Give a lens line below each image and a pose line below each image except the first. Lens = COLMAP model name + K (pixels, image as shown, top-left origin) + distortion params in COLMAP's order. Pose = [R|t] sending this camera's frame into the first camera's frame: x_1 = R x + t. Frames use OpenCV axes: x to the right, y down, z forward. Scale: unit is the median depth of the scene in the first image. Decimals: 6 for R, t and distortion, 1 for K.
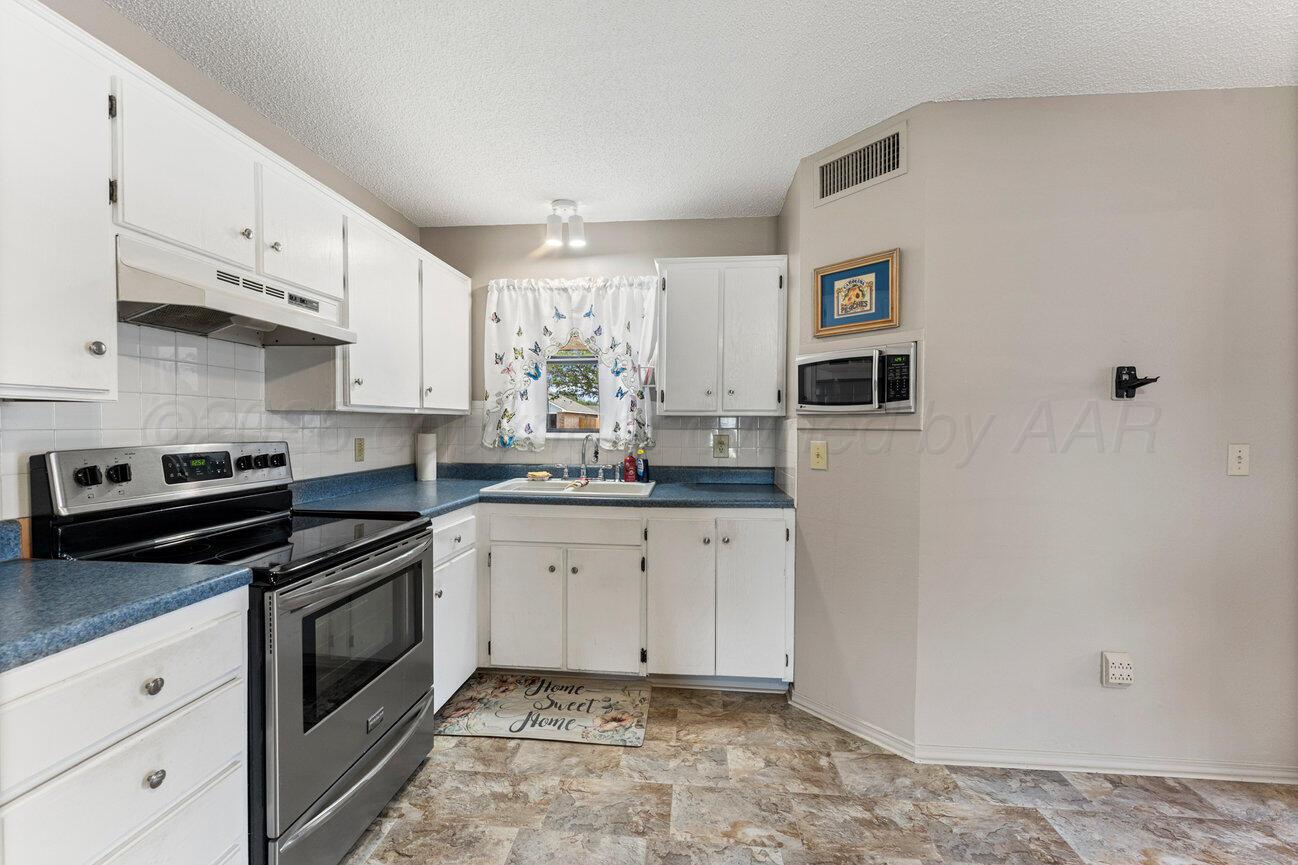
lens RADIAL K [[536.2, 0, 645.0], [0, 536.2, 428.0], [0, 0, 1]] dist [0.000695, -0.000564]
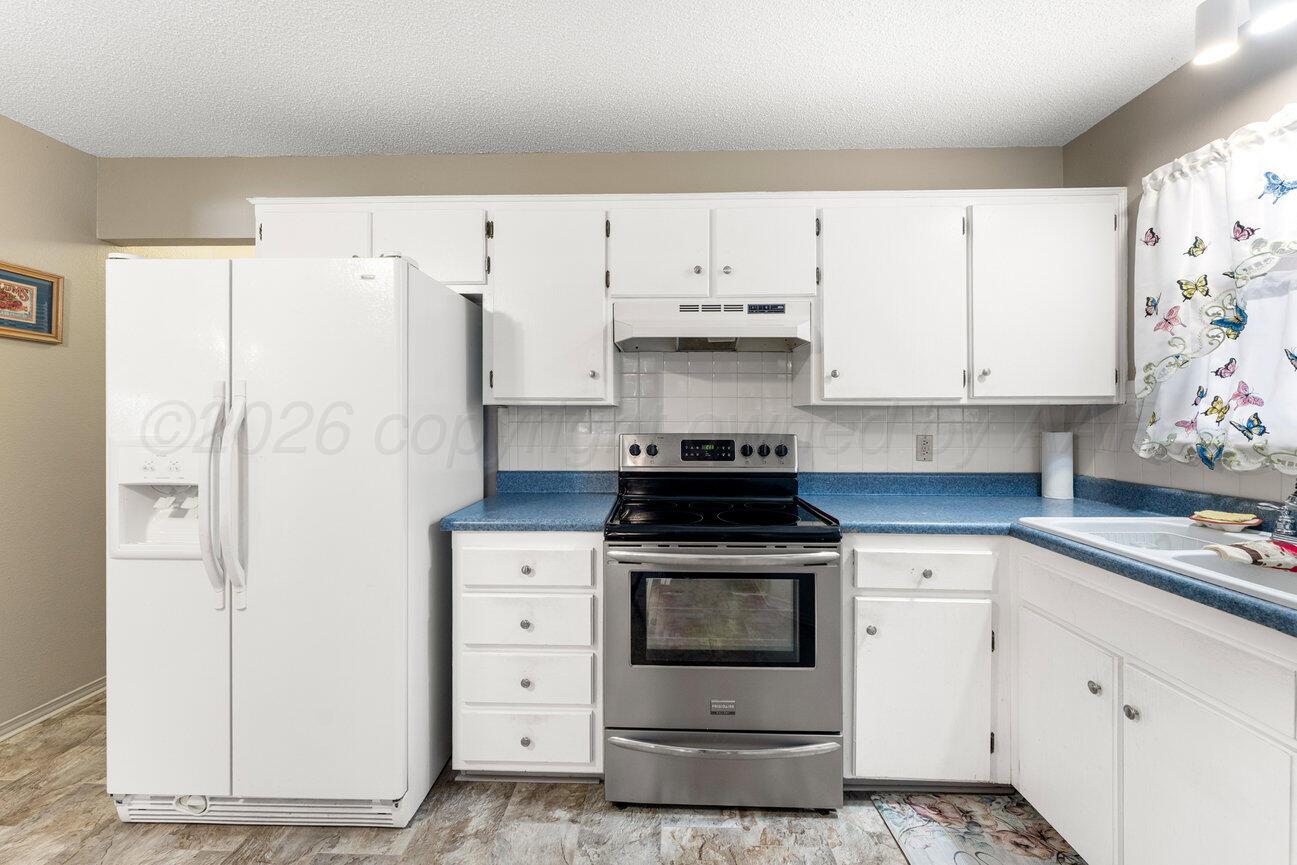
lens RADIAL K [[535.6, 0, 653.7], [0, 535.6, 414.4], [0, 0, 1]] dist [0.000558, -0.000070]
pose [[0.058861, -0.011455, -0.998200, 0.371888], [-0.007812, 0.999898, -0.011935, -0.000711], [0.998236, 0.008500, 0.058766, 0.580297]]
